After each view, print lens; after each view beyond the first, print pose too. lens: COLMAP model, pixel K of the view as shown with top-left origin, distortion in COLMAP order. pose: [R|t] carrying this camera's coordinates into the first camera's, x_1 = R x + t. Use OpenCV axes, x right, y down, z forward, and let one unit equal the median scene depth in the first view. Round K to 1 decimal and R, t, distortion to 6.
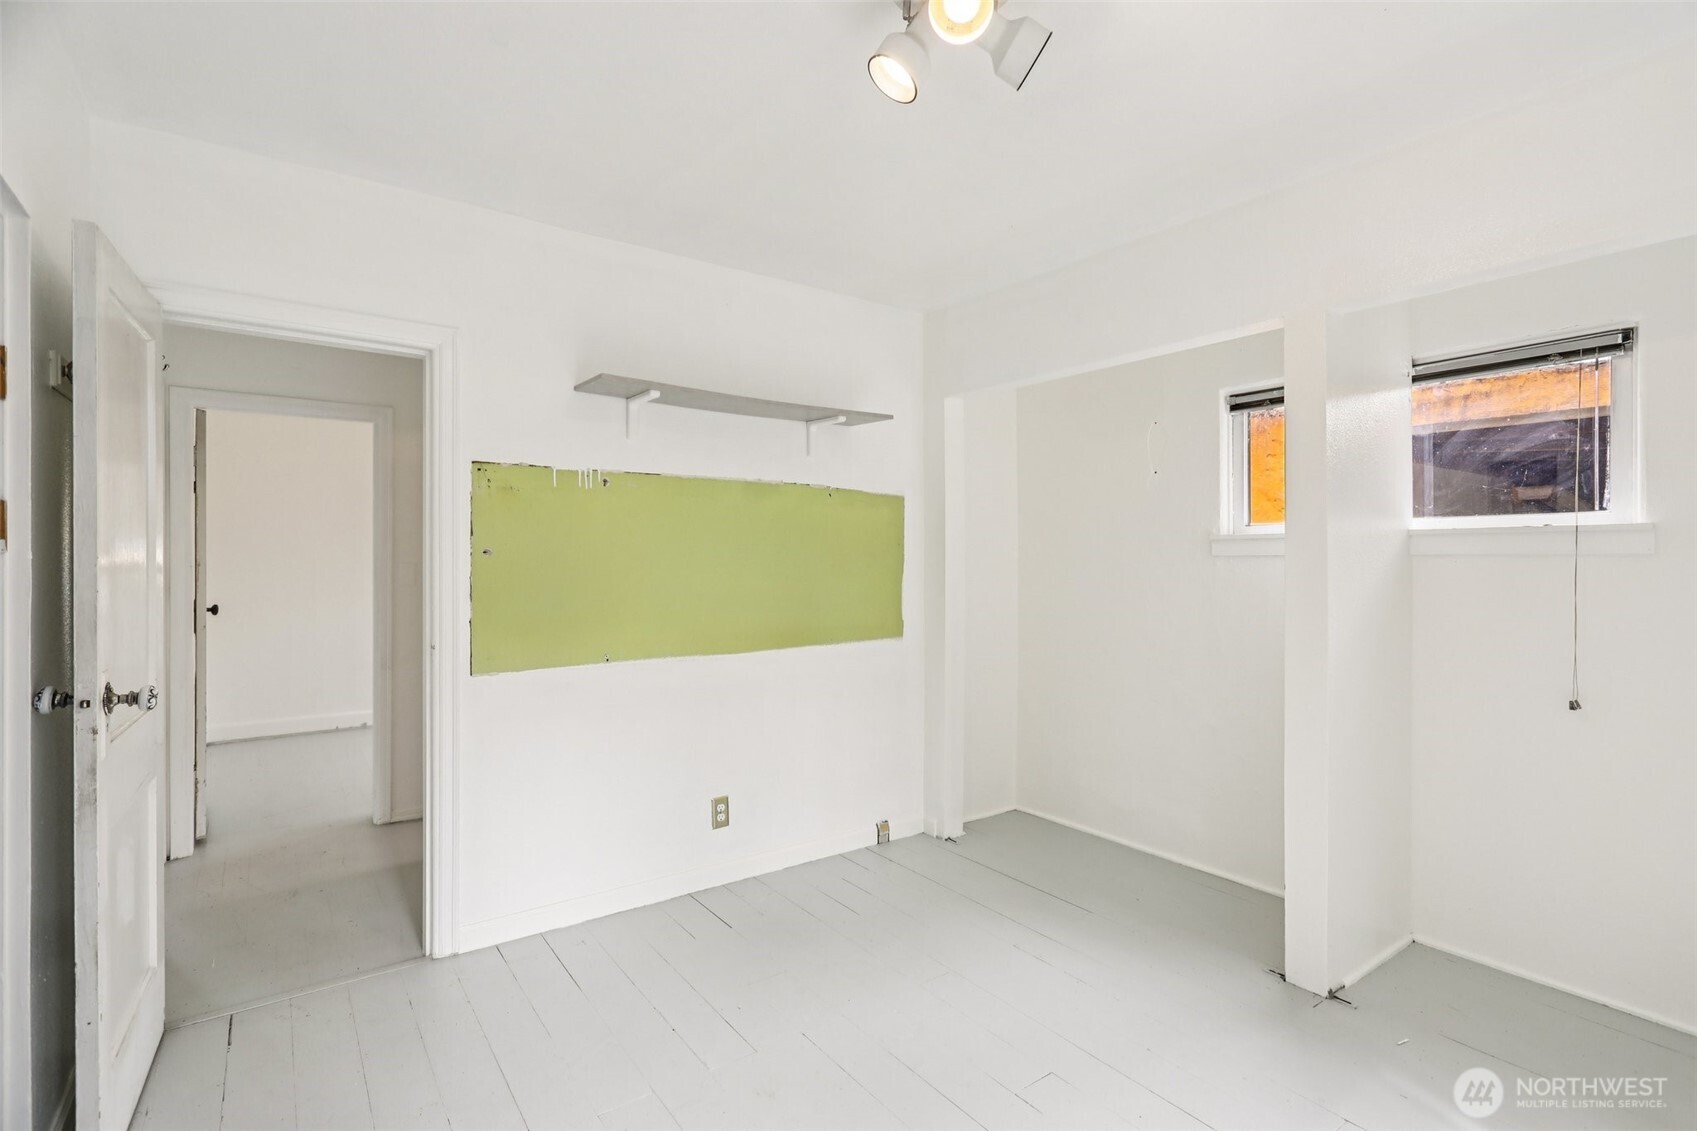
lens RADIAL K [[800.2, 0, 851.3], [0, 800.2, 559.5], [0, 0, 1]] dist [-0.001166, 0.001164]
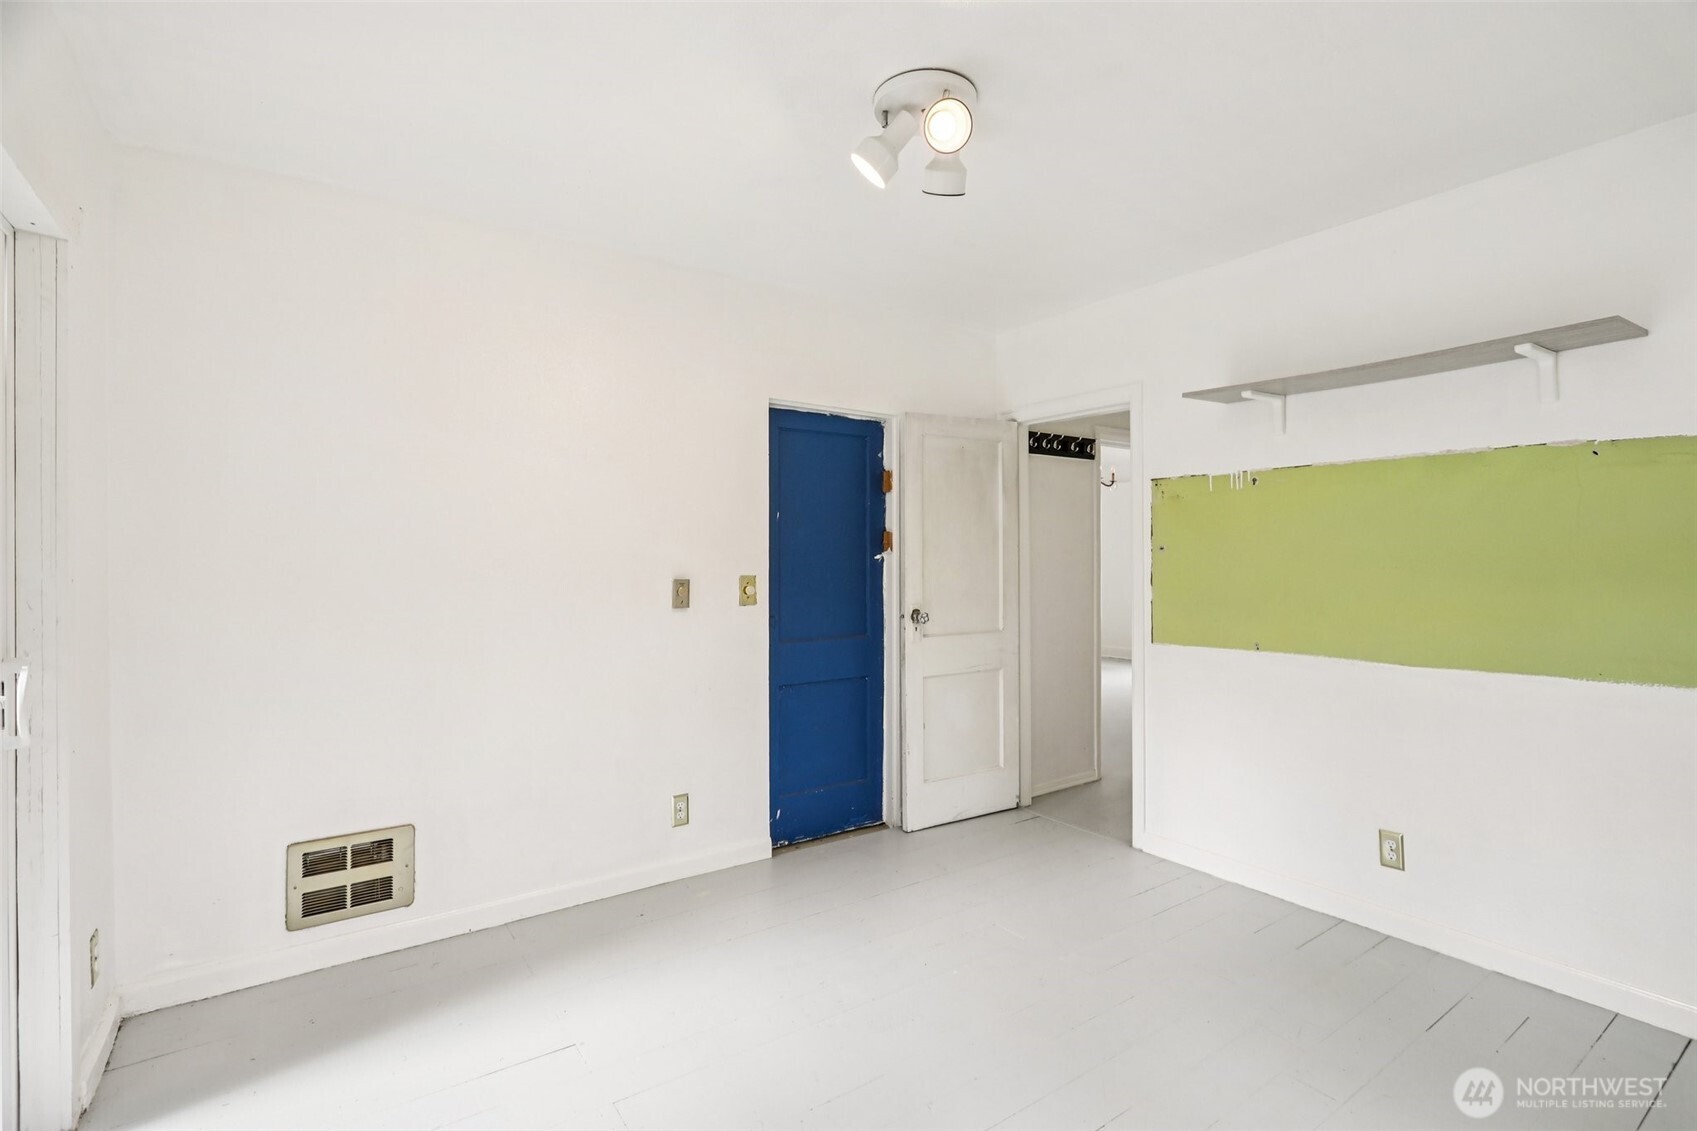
lens RADIAL K [[800.2, 0, 851.7], [0, 800.2, 564.3], [0, 0, 1]] dist [-0.001166, 0.001164]
pose [[-0.013700, -0.001520, -0.999905, 0.770448], [-0.008220, 0.999965, -0.001408, 0.020361], [0.999872, 0.008200, -0.013712, 0.482676]]
